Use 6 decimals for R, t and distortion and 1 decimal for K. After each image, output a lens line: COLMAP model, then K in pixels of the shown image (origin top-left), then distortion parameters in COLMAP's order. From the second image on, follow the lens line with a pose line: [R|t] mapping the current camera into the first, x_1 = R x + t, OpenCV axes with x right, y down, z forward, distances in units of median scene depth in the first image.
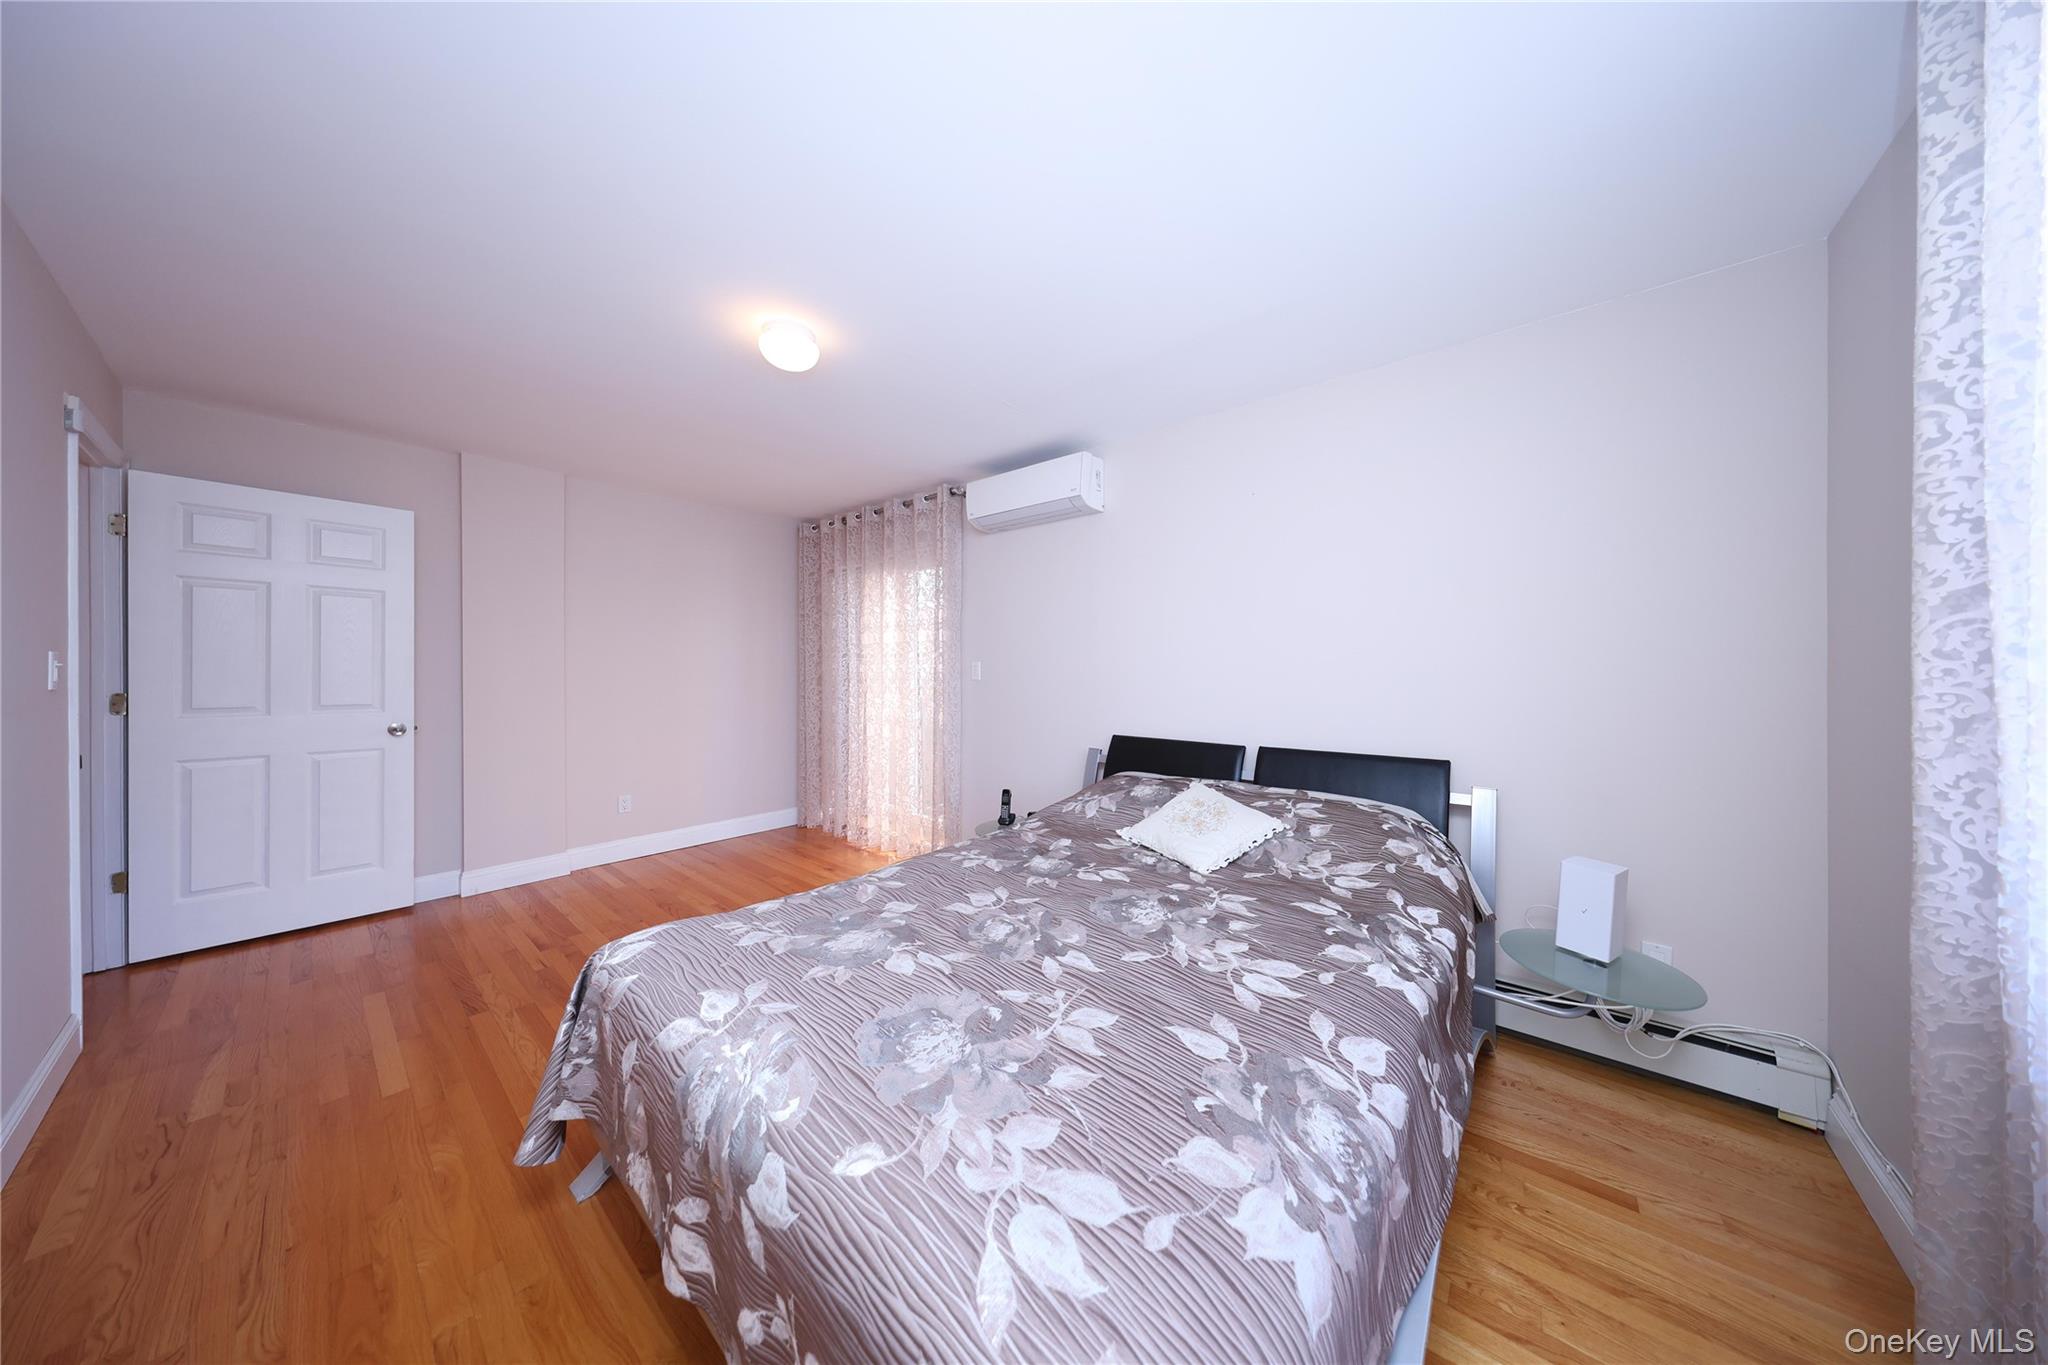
lens RADIAL K [[598.0, 0, 1017.5], [0, 598.0, 673.1], [0, 0, 1]] dist [0.000273, -0.000041]
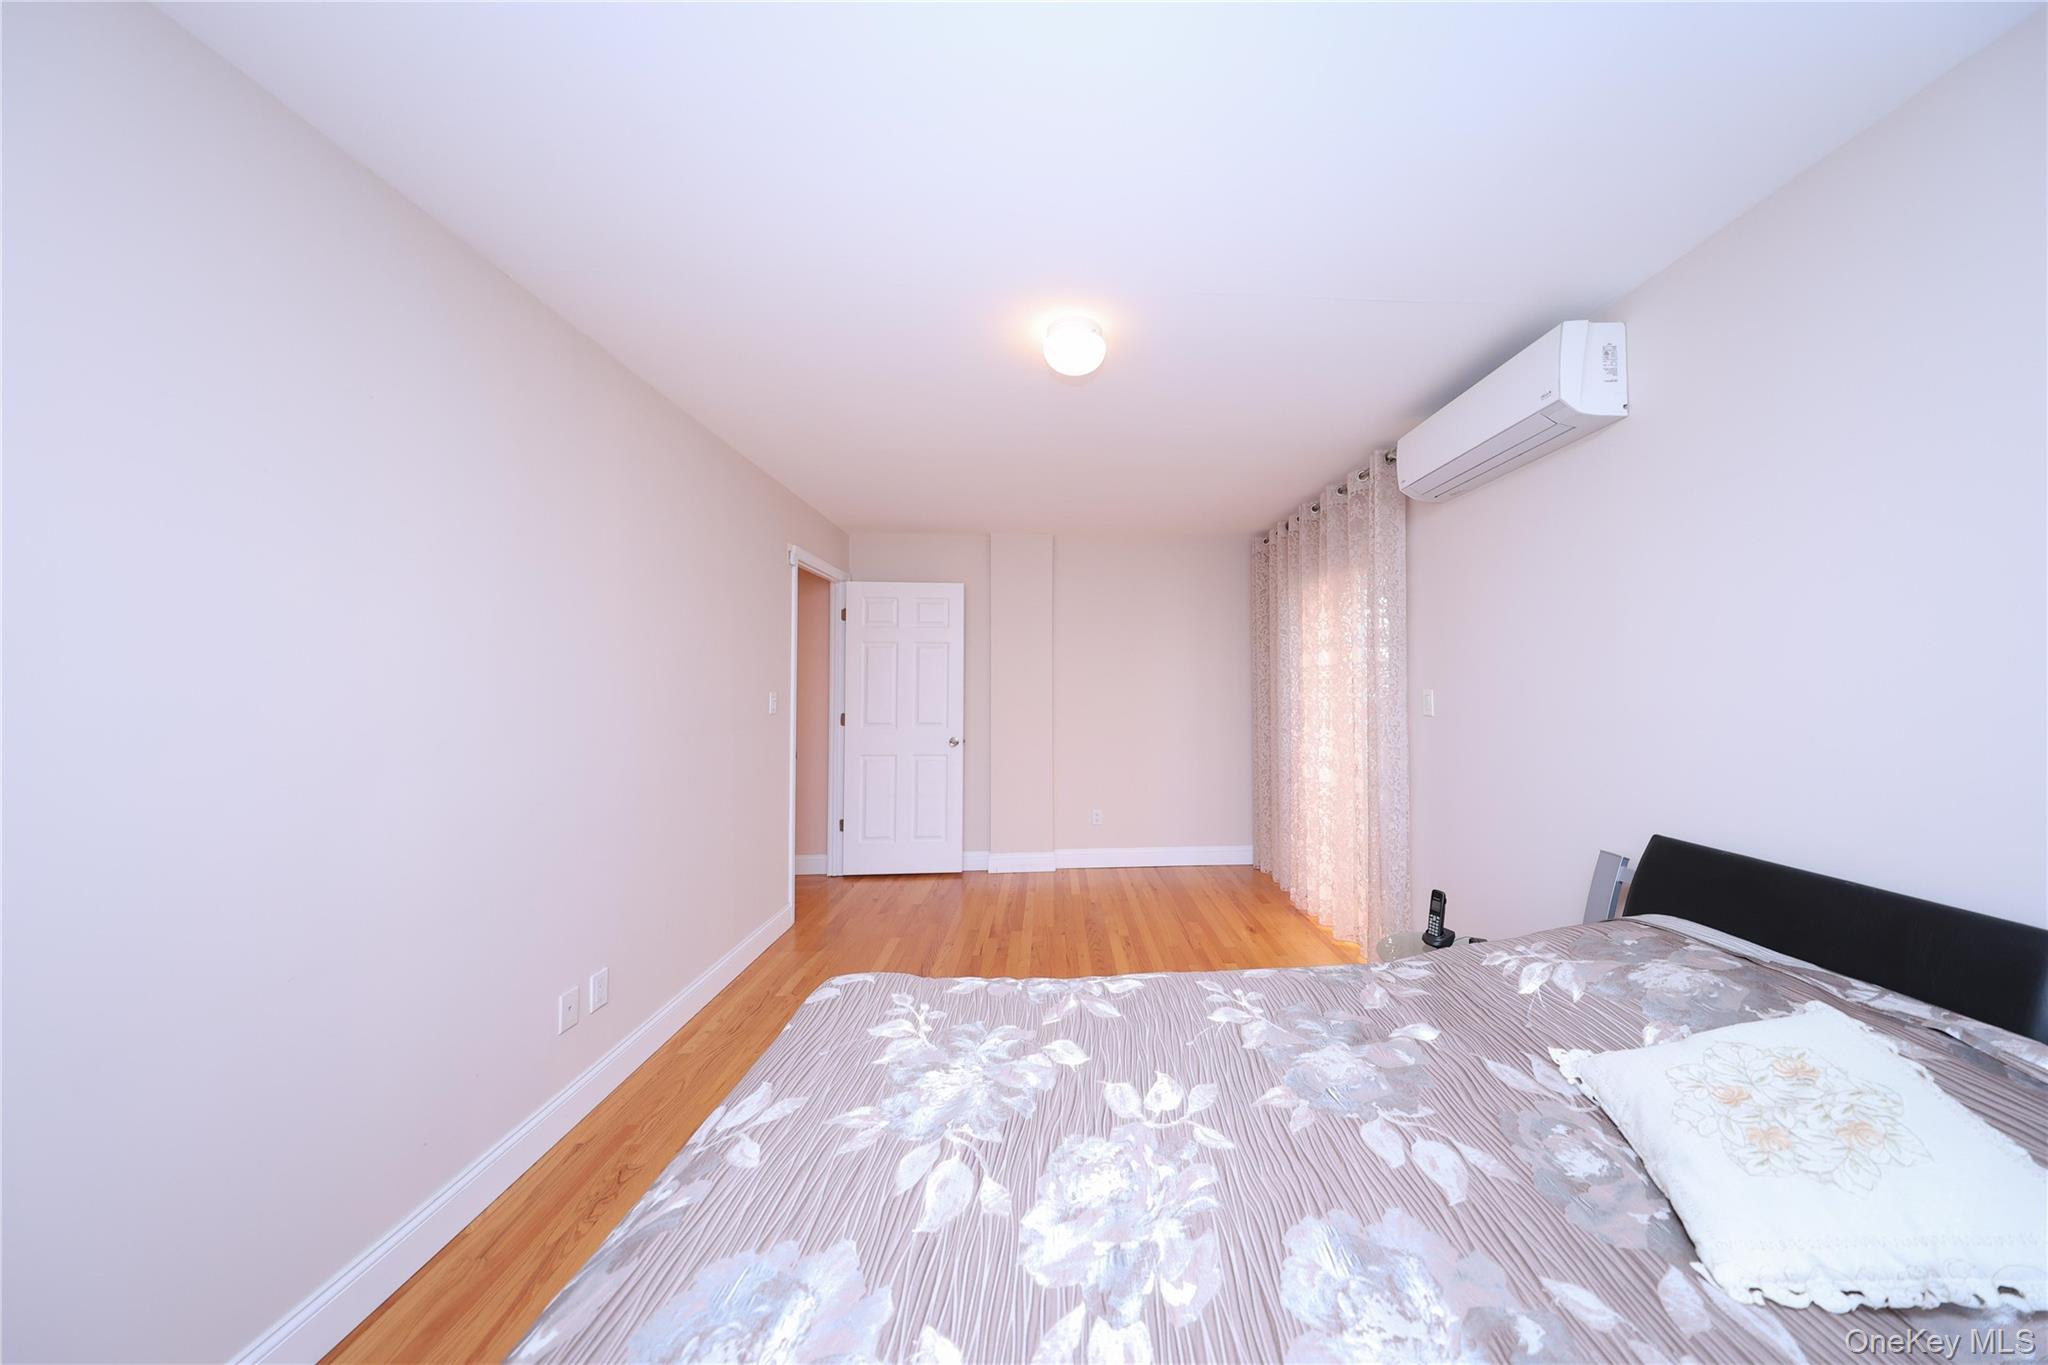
lens RADIAL K [[609.8, 0, 1024.0], [0, 609.8, 682.5], [0, 0, 1]] dist [-0.005070, 0.000041]
pose [[0.698882, -0.017934, -0.715012, 0.143024], [0.002319, 0.999737, -0.022809, -0.016421], [0.715233, 0.014283, 0.698740, 0.218129]]
